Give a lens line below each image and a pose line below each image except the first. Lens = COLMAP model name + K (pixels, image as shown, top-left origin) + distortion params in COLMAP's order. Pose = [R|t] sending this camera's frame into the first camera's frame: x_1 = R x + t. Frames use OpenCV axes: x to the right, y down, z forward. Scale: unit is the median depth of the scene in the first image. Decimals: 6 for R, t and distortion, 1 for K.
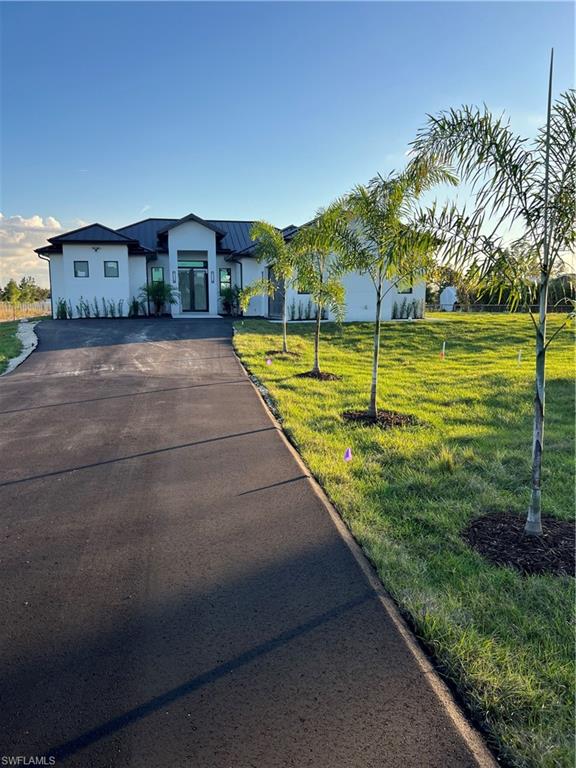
lens RADIAL K [[571.3, 0, 281.4], [0, 571.3, 397.4], [0, 0, 1]] dist [0.051549, -0.042191]
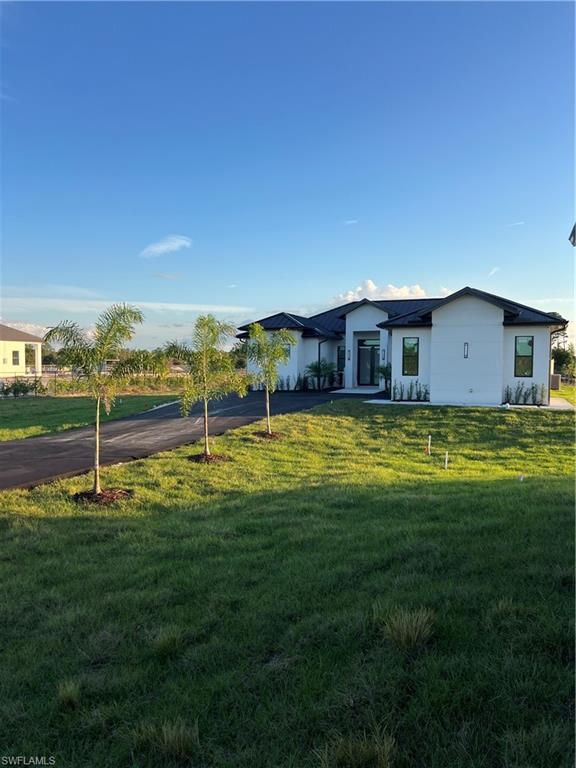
lens RADIAL K [[571.3, 0, 287.6], [0, 571.3, 400.5], [0, 0, 1]] dist [0.051549, -0.042191]
pose [[0.837784, 0.043120, -0.544296, 0.341486], [-0.097890, 0.992587, -0.072038, -0.035069], [0.537154, 0.113634, 0.835795, 0.030896]]
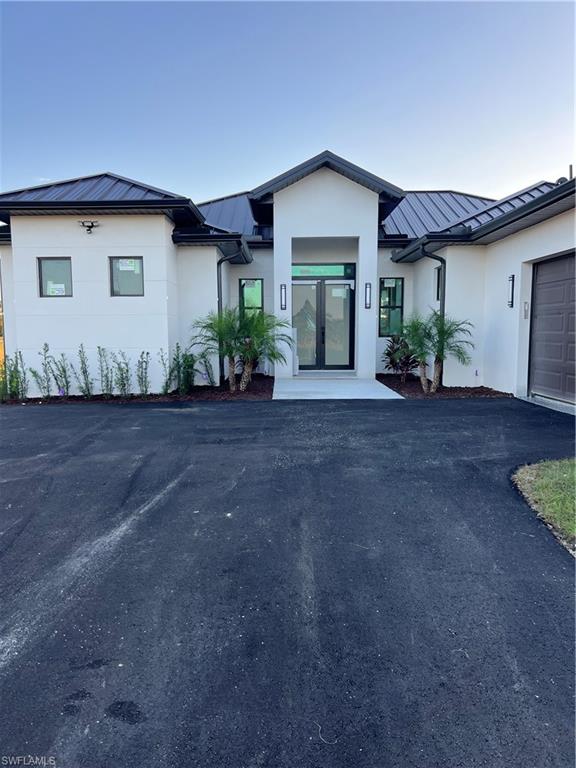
lens RADIAL K [[571.3, 0, 286.7], [0, 571.3, 390.9], [0, 0, 1]] dist [0.051549, -0.042191]
pose [[0.980671, 0.018553, -0.194781, -0.103591], [-0.030631, 0.997777, -0.059184, -0.119282], [0.193250, 0.064006, 0.979060, 0.614131]]
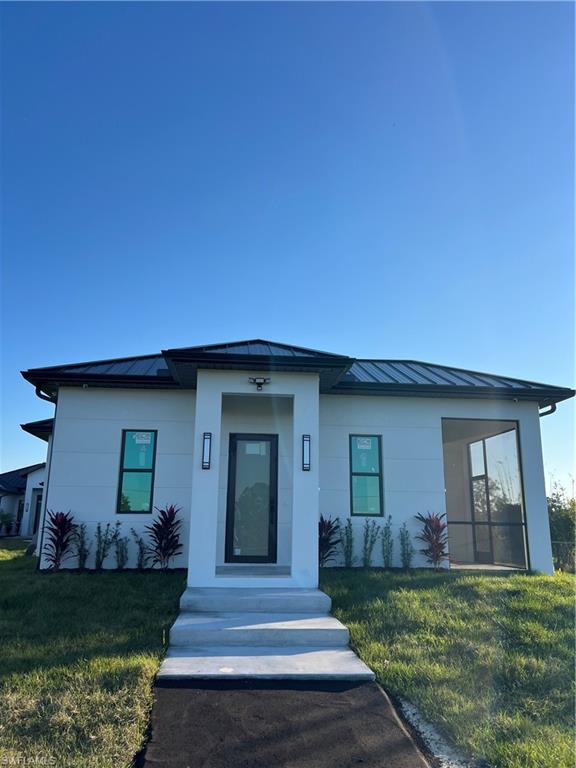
lens RADIAL K [[571.3, 0, 284.6], [0, 571.3, 382.2], [0, 0, 1]] dist [0.051549, -0.042191]
pose [[0.992928, -0.011359, -0.118171, 0.624387], [-0.037371, 0.914901, -0.401945, 0.046628], [0.112681, 0.403519, 0.908006, -0.302975]]
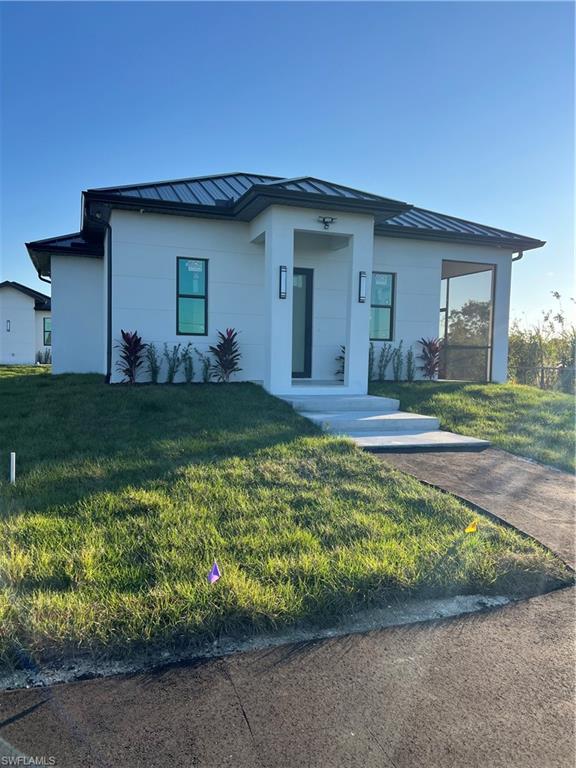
lens RADIAL K [[571.3, 0, 287.0], [0, 571.3, 388.4], [0, 0, 1]] dist [0.051549, -0.042191]
pose [[0.988838, 0.015244, 0.148211, 0.485571], [0.001453, 0.993719, -0.111898, 0.062980], [-0.148986, 0.110865, 0.982605, -0.353148]]
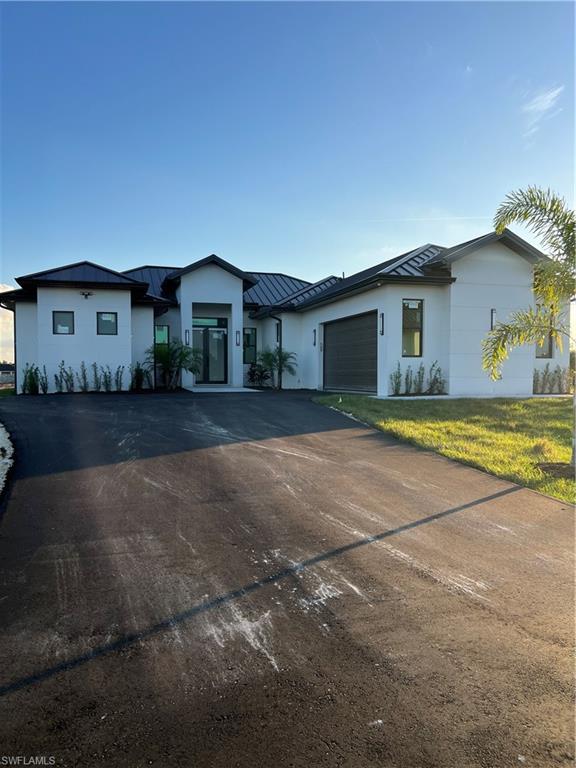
lens RADIAL K [[571.3, 0, 287.1], [0, 571.3, 395.4], [0, 0, 1]] dist [0.051549, -0.042191]
pose [[0.995377, -0.000823, 0.096041, -0.140304], [0.013429, 0.991333, -0.130685, -0.040735], [-0.095101, 0.131371, 0.986761, 0.290284]]
